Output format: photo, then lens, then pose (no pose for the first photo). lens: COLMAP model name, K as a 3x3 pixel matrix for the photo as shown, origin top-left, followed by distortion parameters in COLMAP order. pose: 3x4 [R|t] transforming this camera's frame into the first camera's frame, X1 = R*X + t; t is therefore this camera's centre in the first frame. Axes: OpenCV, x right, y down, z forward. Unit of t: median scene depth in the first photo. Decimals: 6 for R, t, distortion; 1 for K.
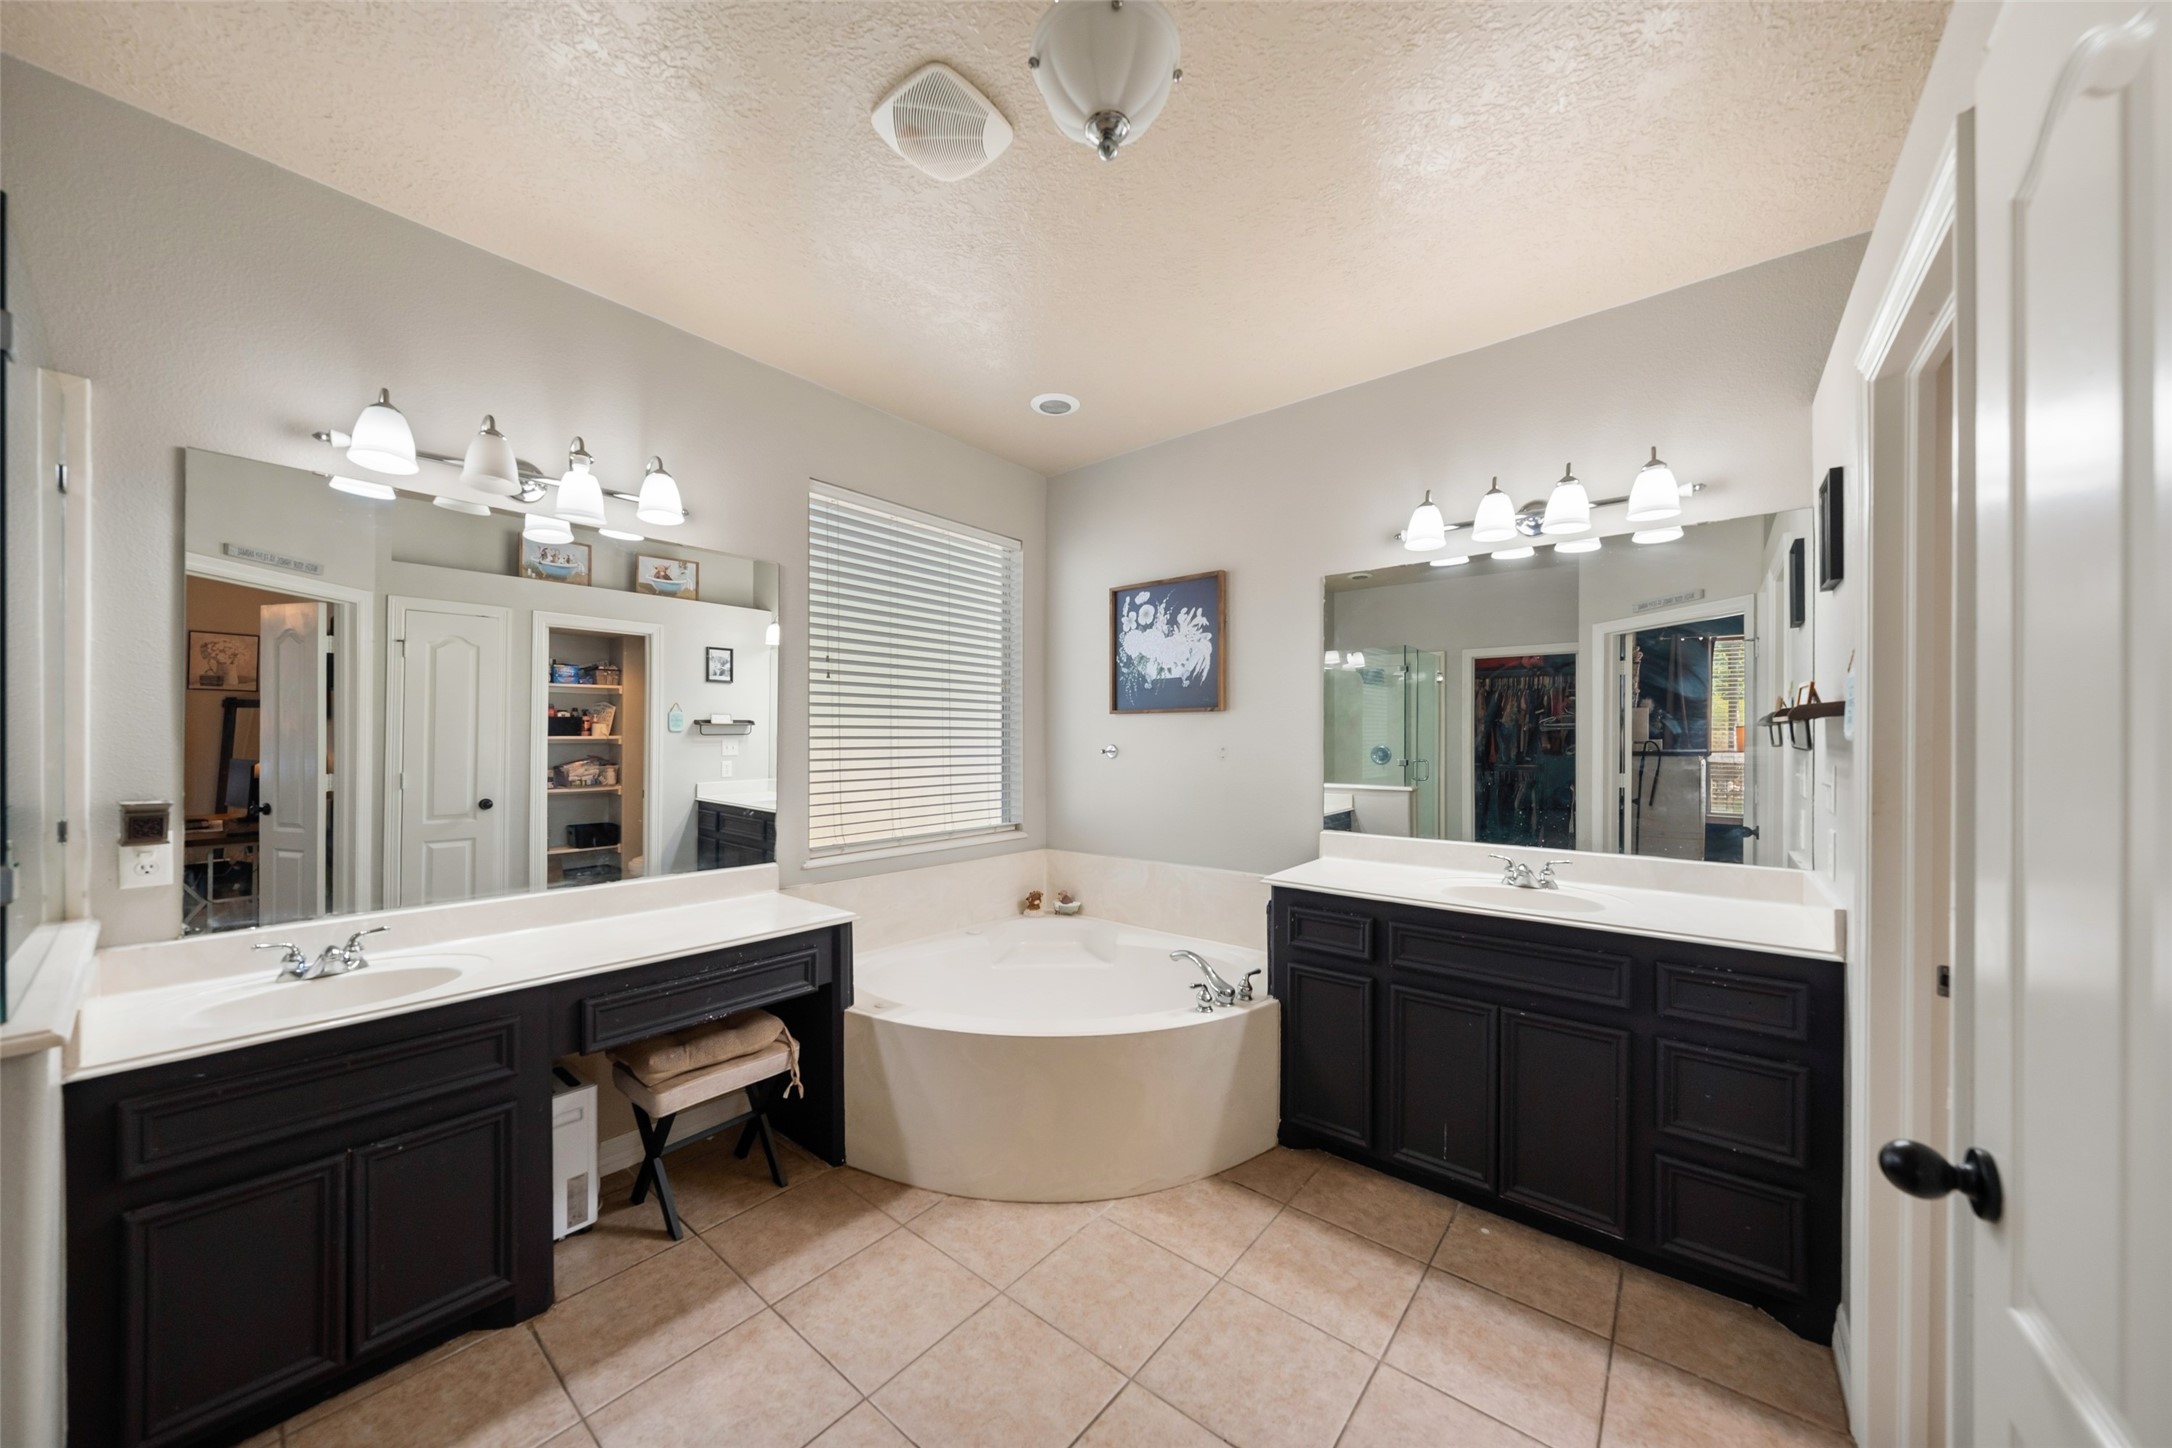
lens RADIAL K [[740.1, 0, 1082.8], [0, 740.1, 735.6], [0, 0, 1]] dist [-0.004563, 0.000737]
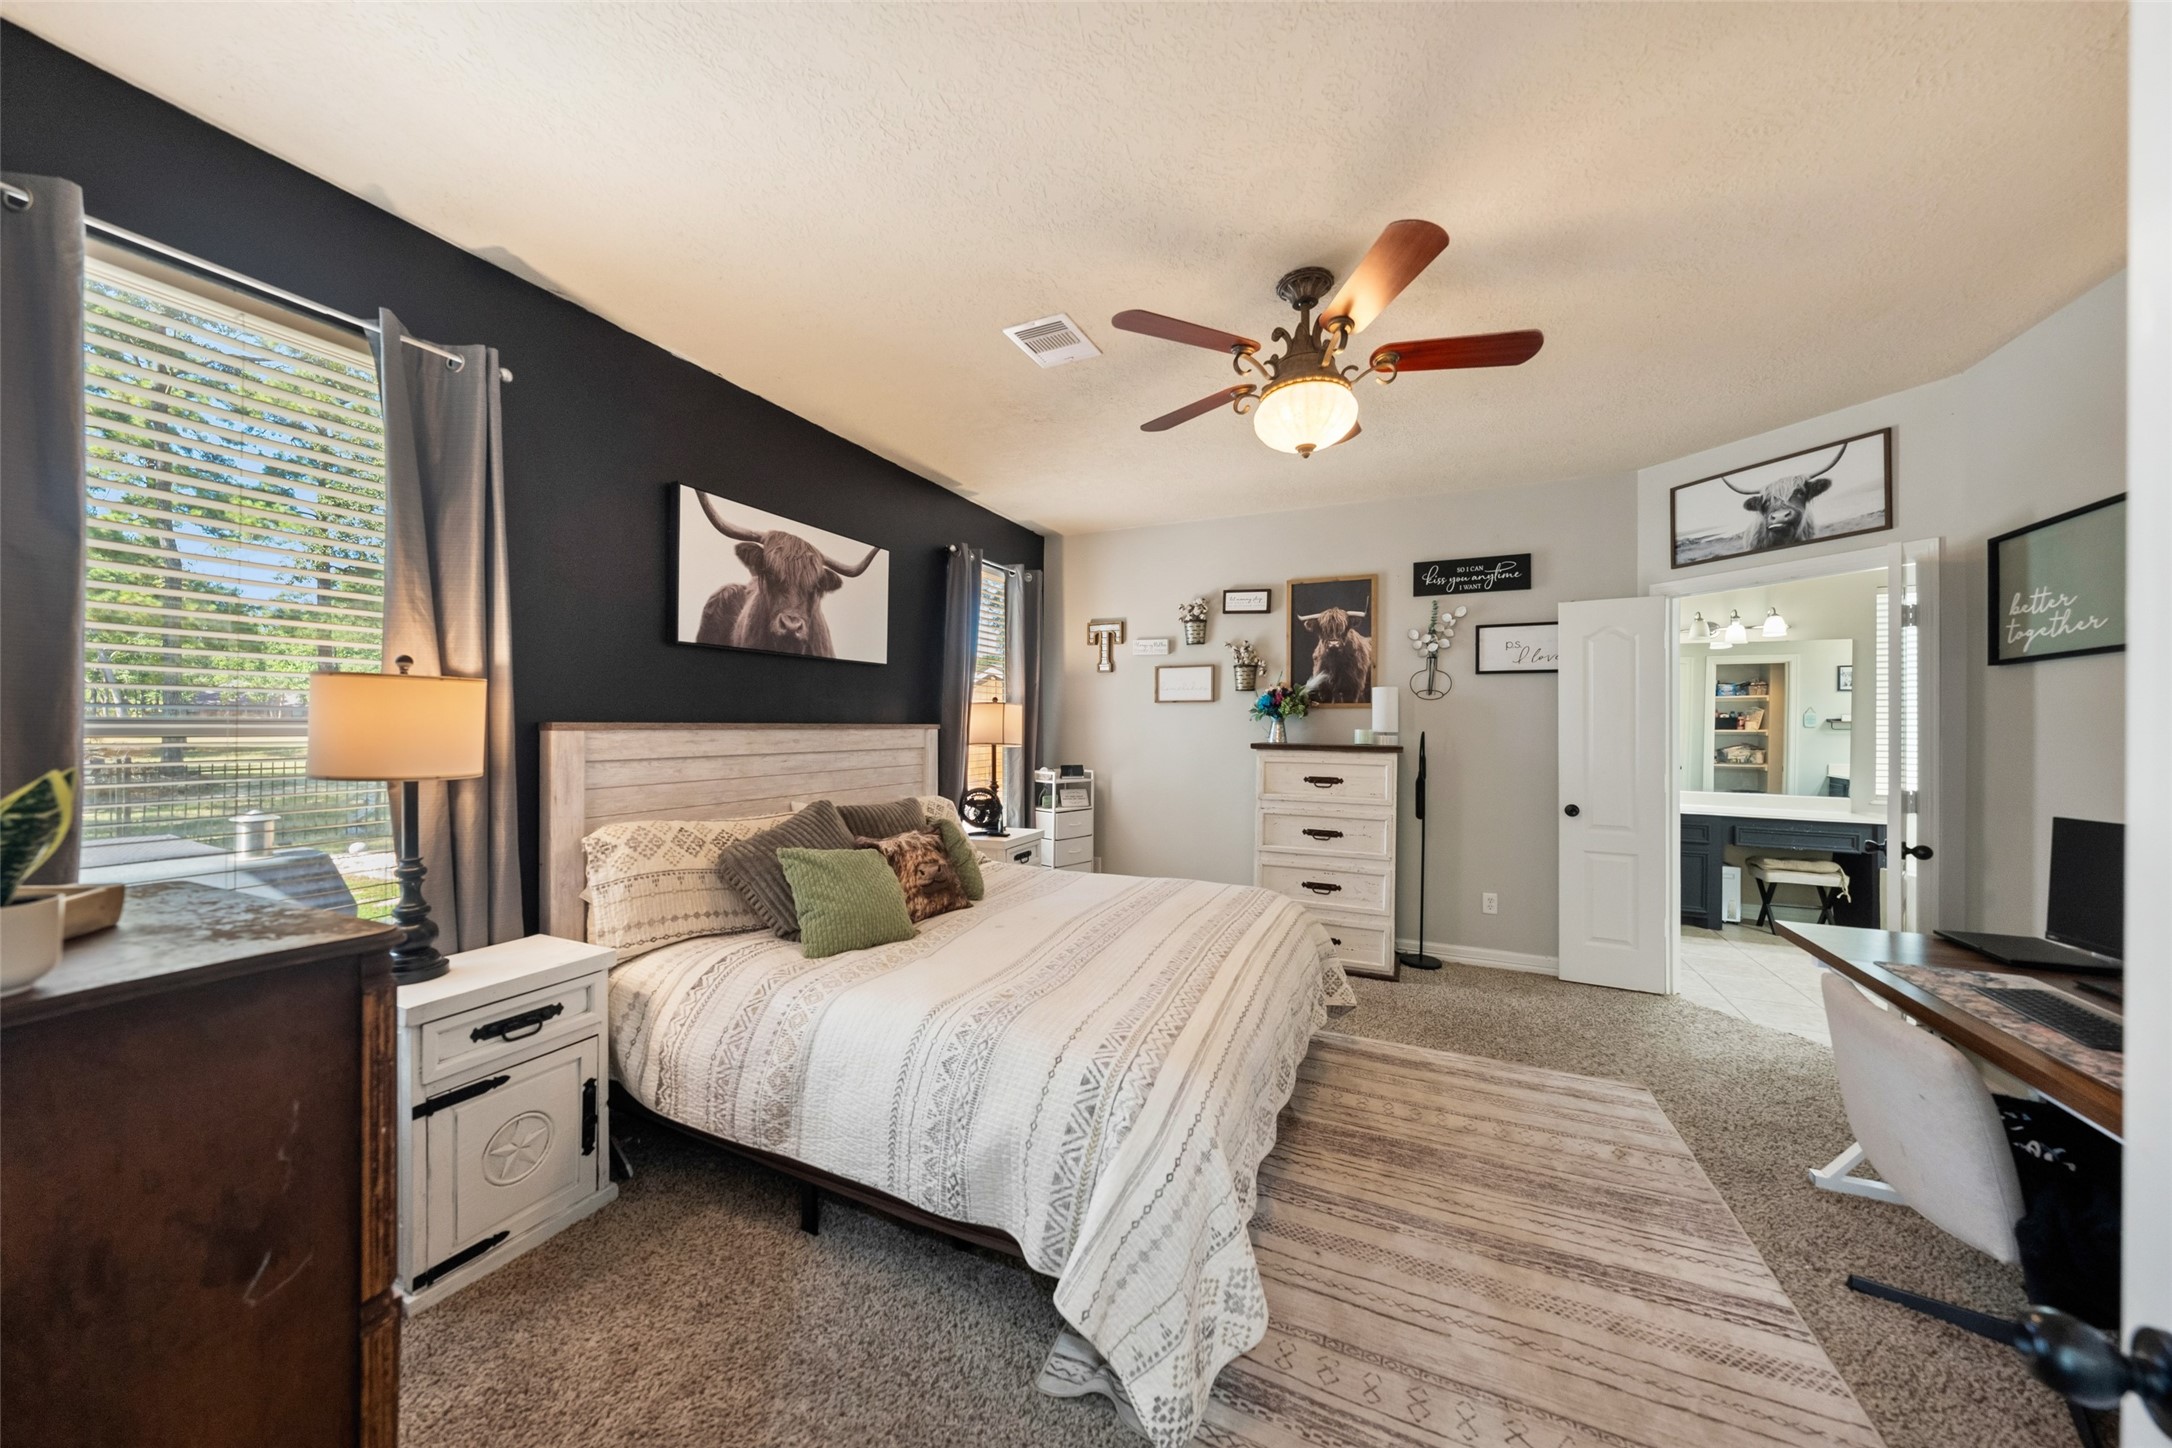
lens RADIAL K [[740.1, 0, 1075.9], [0, 740.1, 725.5], [0, 0, 1]] dist [-0.004563, 0.000737]
pose [[0.237852, 0.001827, -0.971300, 0.656621], [-0.007485, 0.999972, 0.000048, 0.002173], [0.971273, 0.007258, 0.237859, -0.951316]]
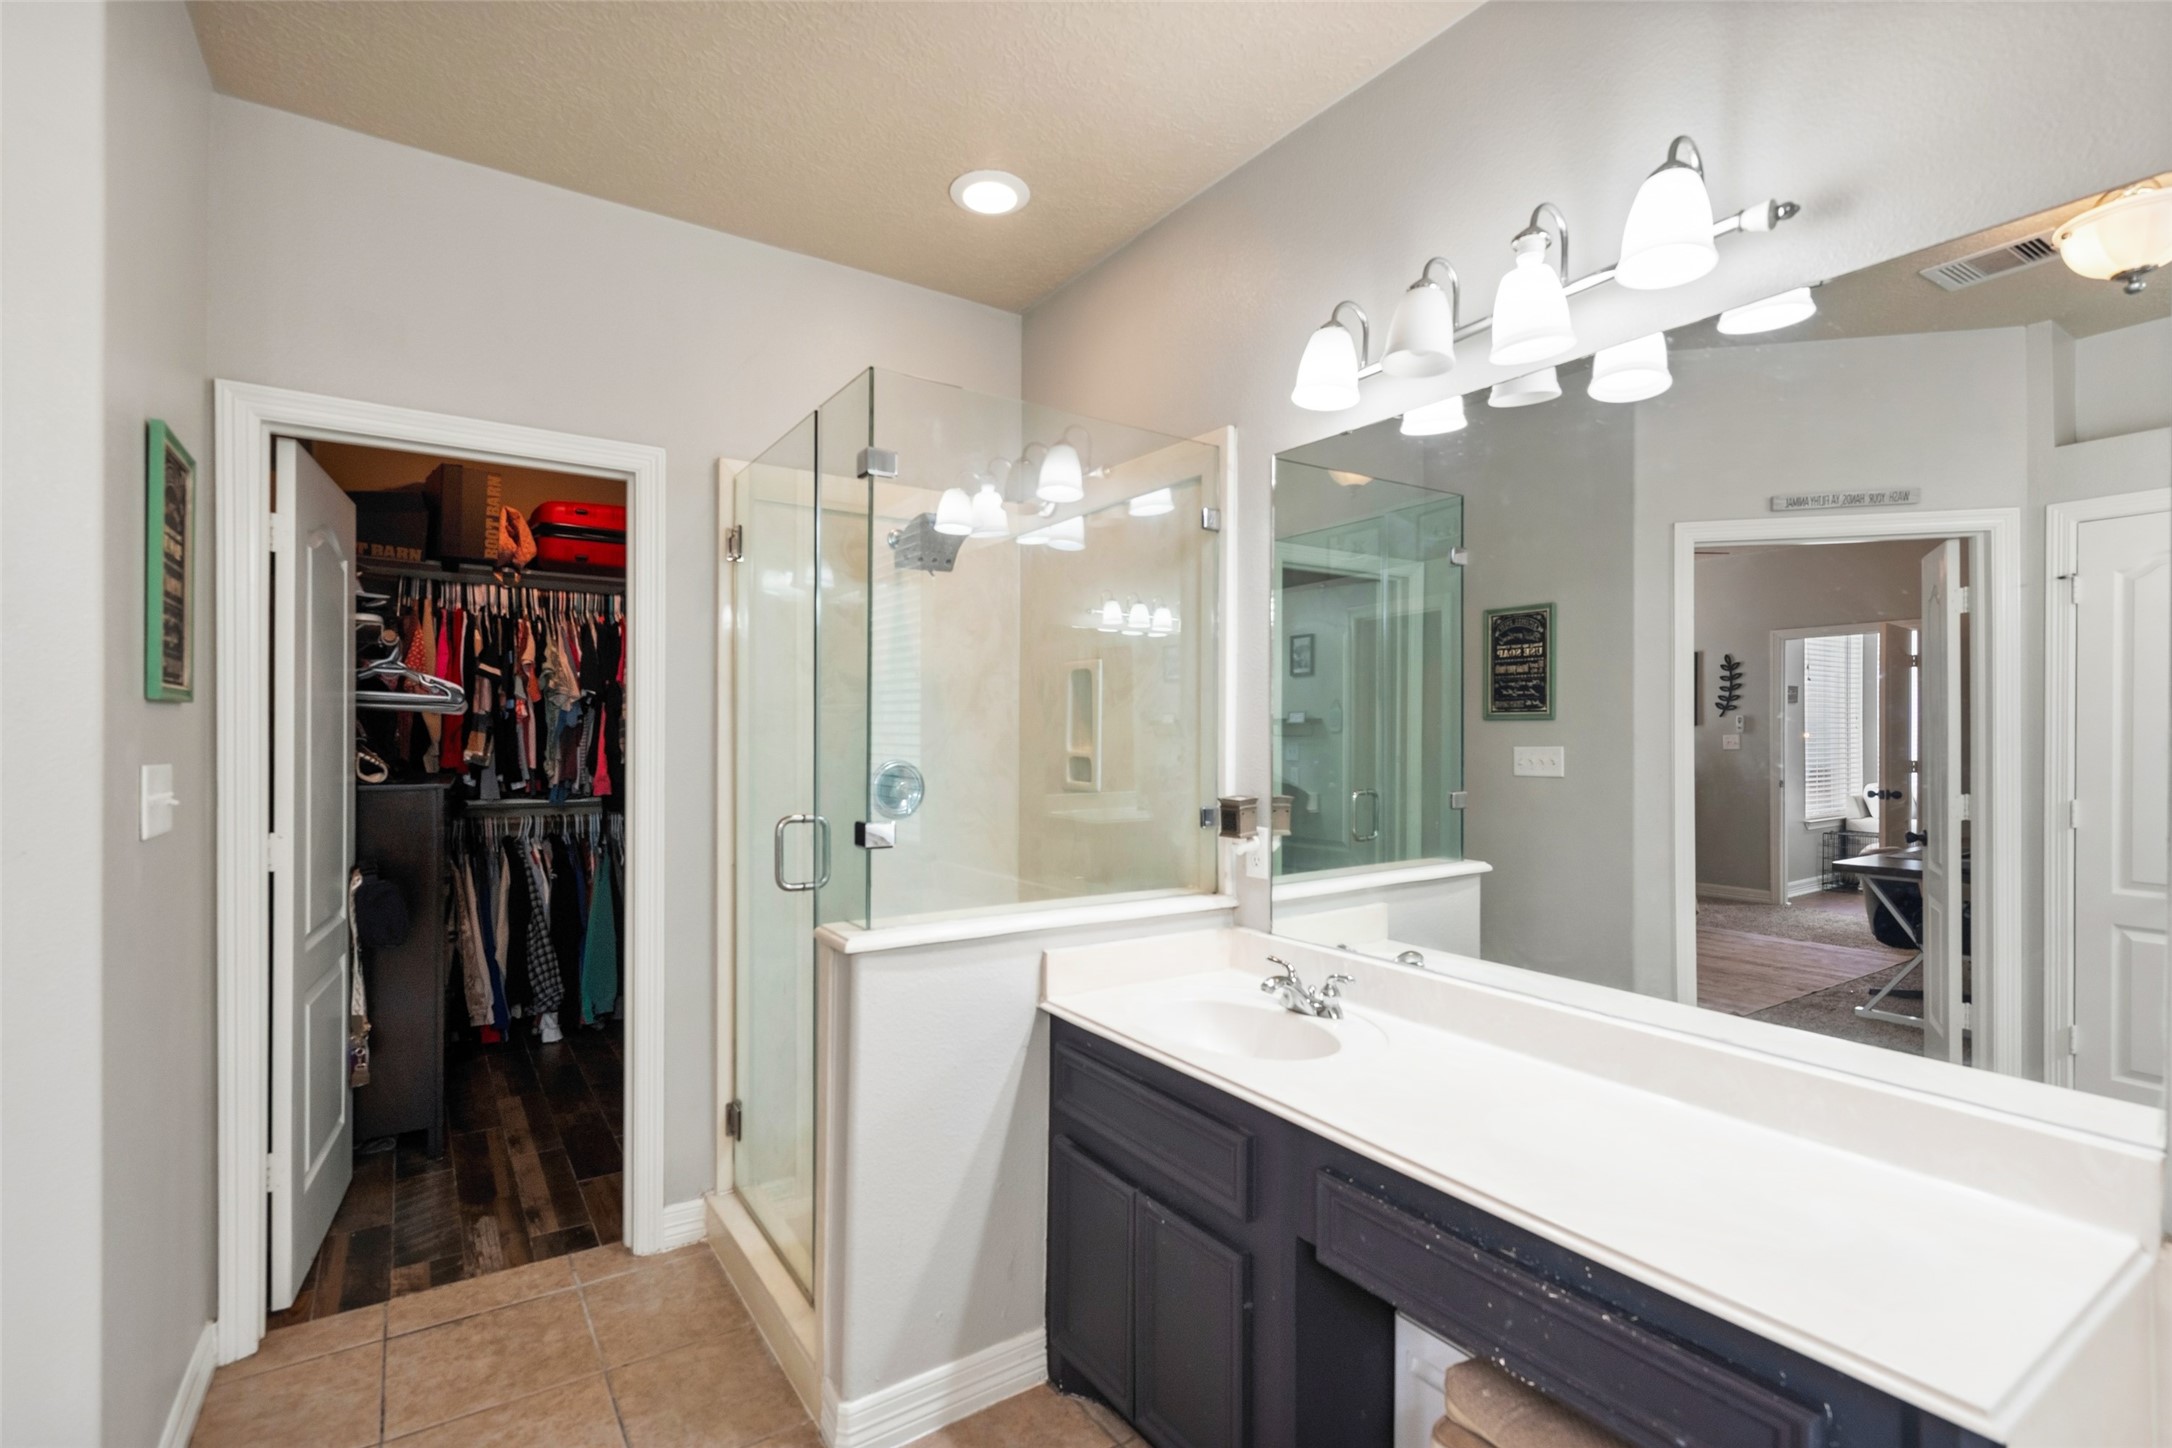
lens RADIAL K [[995.8, 0, 1062.7], [0, 995.8, 729.4], [0, 0, 1]] dist [-0.001618, 0.000498]
pose [[-0.318859, -0.002487, -0.947799, 0.088925], [-0.001902, 0.999996, -0.001984, -0.003600], [0.947800, 0.001170, -0.318862, 0.496106]]
